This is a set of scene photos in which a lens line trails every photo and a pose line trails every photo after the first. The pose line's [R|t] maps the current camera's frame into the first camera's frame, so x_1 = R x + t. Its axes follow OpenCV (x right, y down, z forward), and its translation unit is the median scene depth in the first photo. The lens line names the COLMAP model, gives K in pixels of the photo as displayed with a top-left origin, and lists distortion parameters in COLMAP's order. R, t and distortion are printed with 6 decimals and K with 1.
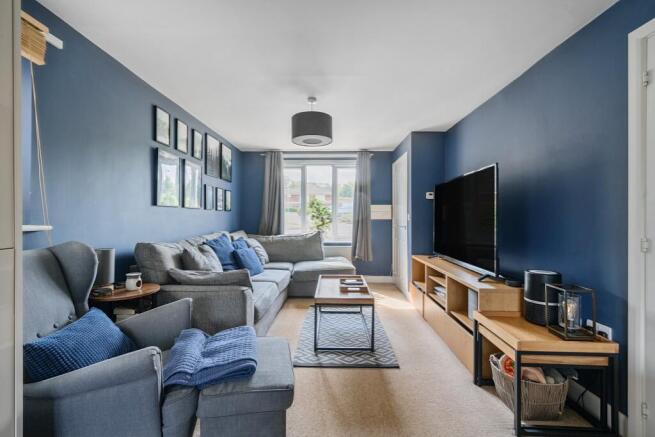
lens RADIAL K [[298.9, 0, 323.4], [0, 298.9, 217.5], [0, 0, 1]] dist [-0.000369, -0.000631]
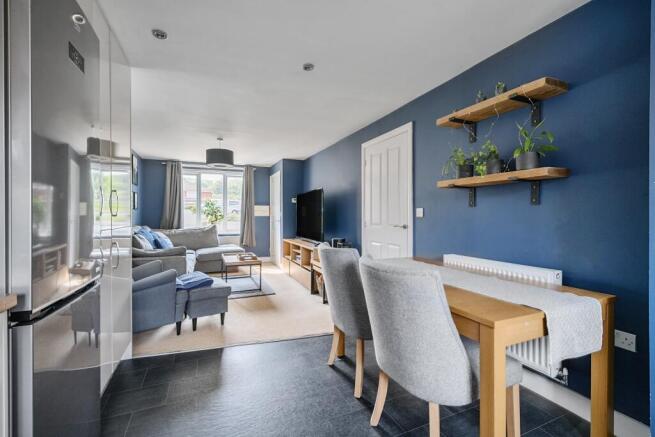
lens RADIAL K [[298.9, 0, 323.5], [0, 298.9, 217.4], [0, 0, 1]] dist [-0.000369, -0.000631]
pose [[0.915360, -0.003264, 0.402624, -0.156046], [0.000600, 0.999977, 0.006744, 0.004427], [-0.402636, -0.005932, 0.915341, -0.581552]]
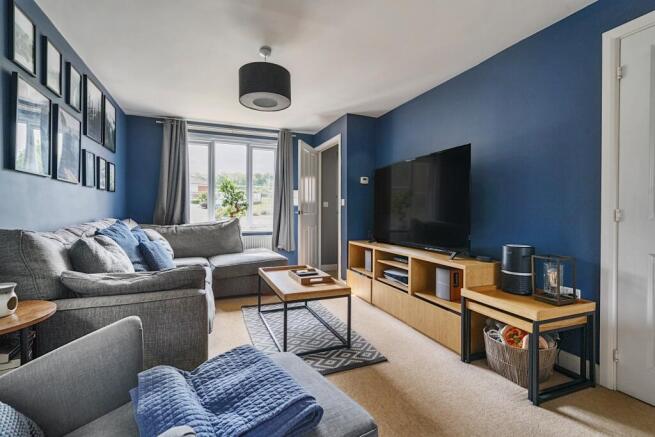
lens RADIAL K [[298.9, 0, 325.7], [0, 298.9, 212.3], [0, 0, 1]] dist [-0.000369, -0.000631]
pose [[0.913069, -0.000283, 0.407804, -0.196246], [-0.001795, 0.999987, 0.004714, 0.033671], [-0.407800, -0.005036, 0.913057, 0.172427]]
